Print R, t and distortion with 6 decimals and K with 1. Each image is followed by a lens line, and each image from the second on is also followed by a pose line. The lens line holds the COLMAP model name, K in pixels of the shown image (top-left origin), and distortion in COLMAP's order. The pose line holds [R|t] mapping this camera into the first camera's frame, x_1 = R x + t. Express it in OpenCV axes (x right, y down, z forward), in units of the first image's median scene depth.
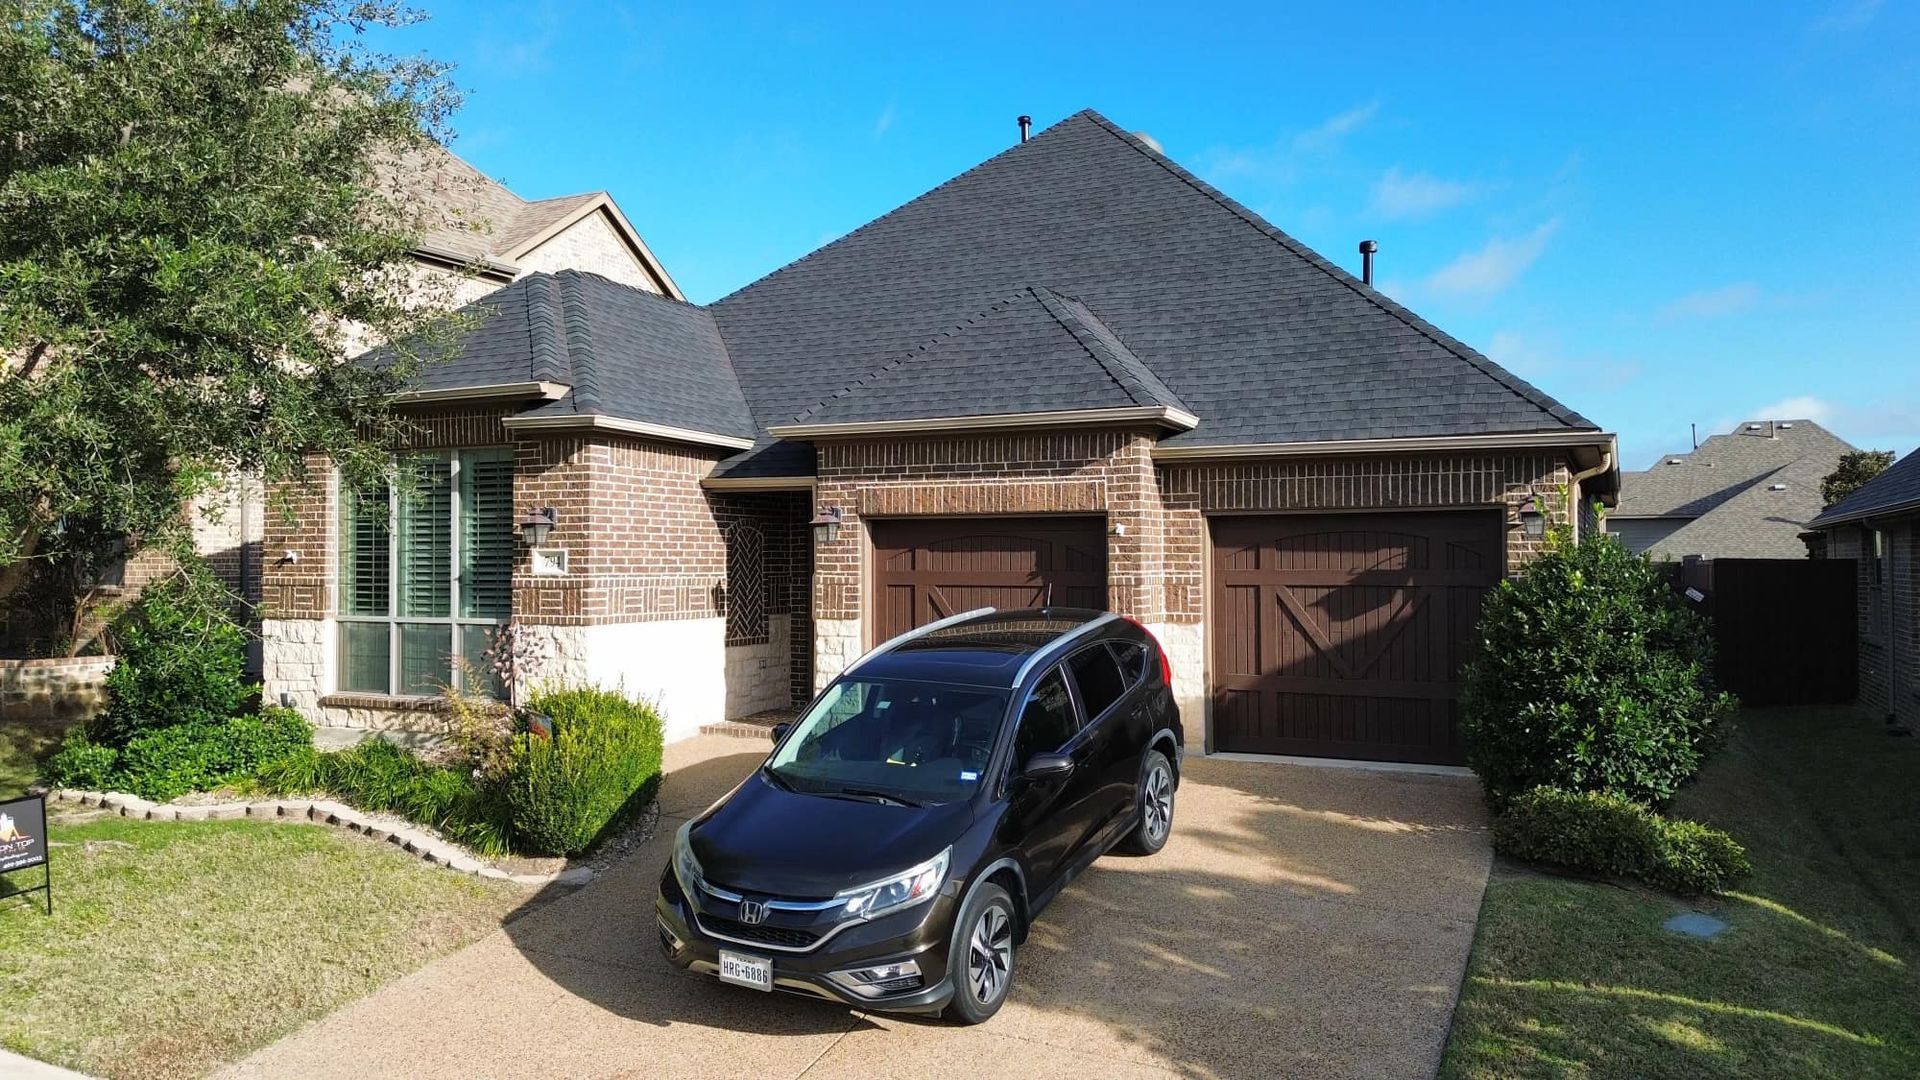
lens RADIAL K [[1358.6, 0, 954.9], [0, 1358.6, 546.4], [0, 0, 1]] dist [0.060254, -0.063119]
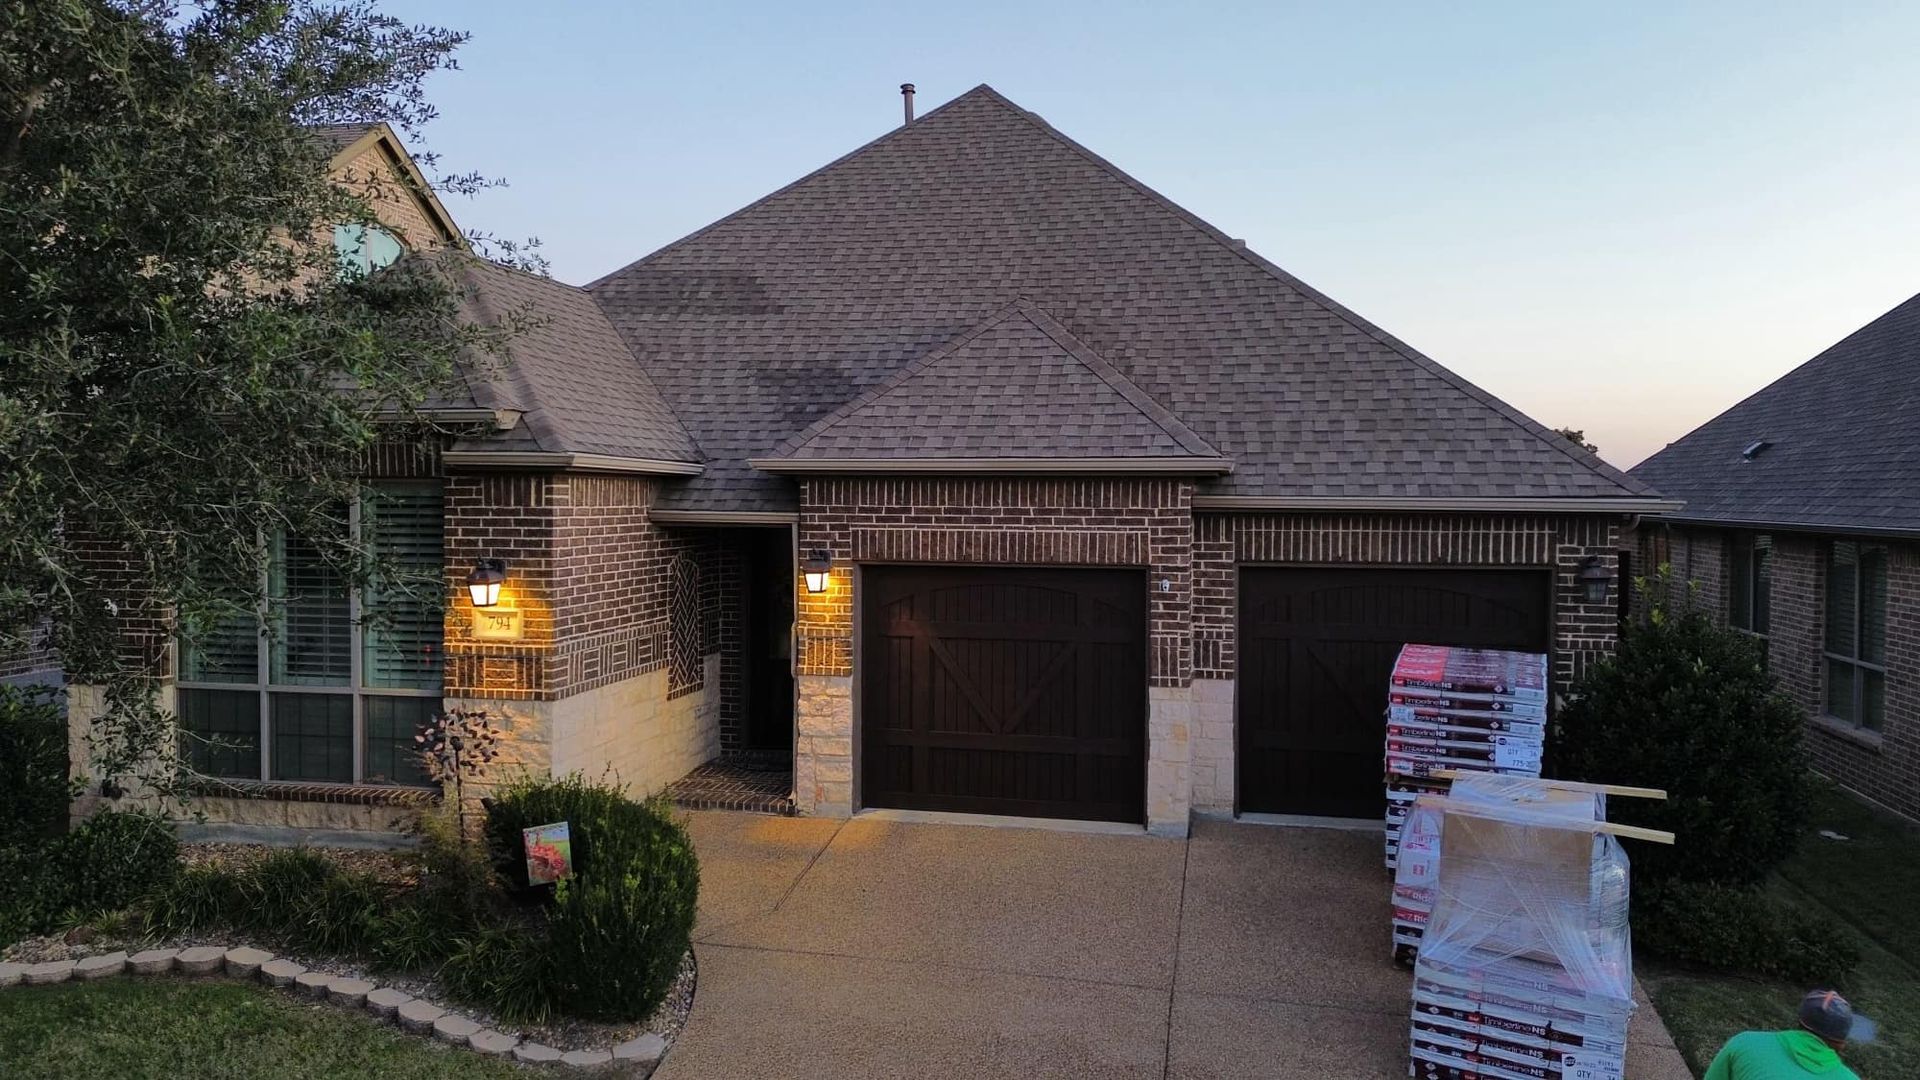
lens RADIAL K [[1358.6, 0, 964.9], [0, 1358.6, 534.8], [0, 0, 1]] dist [0.060254, -0.063119]
pose [[0.968910, -0.001556, 0.247409, -0.230019], [-0.009246, 0.999054, 0.042496, -0.081528], [-0.247241, -0.043462, 0.967979, 0.131678]]
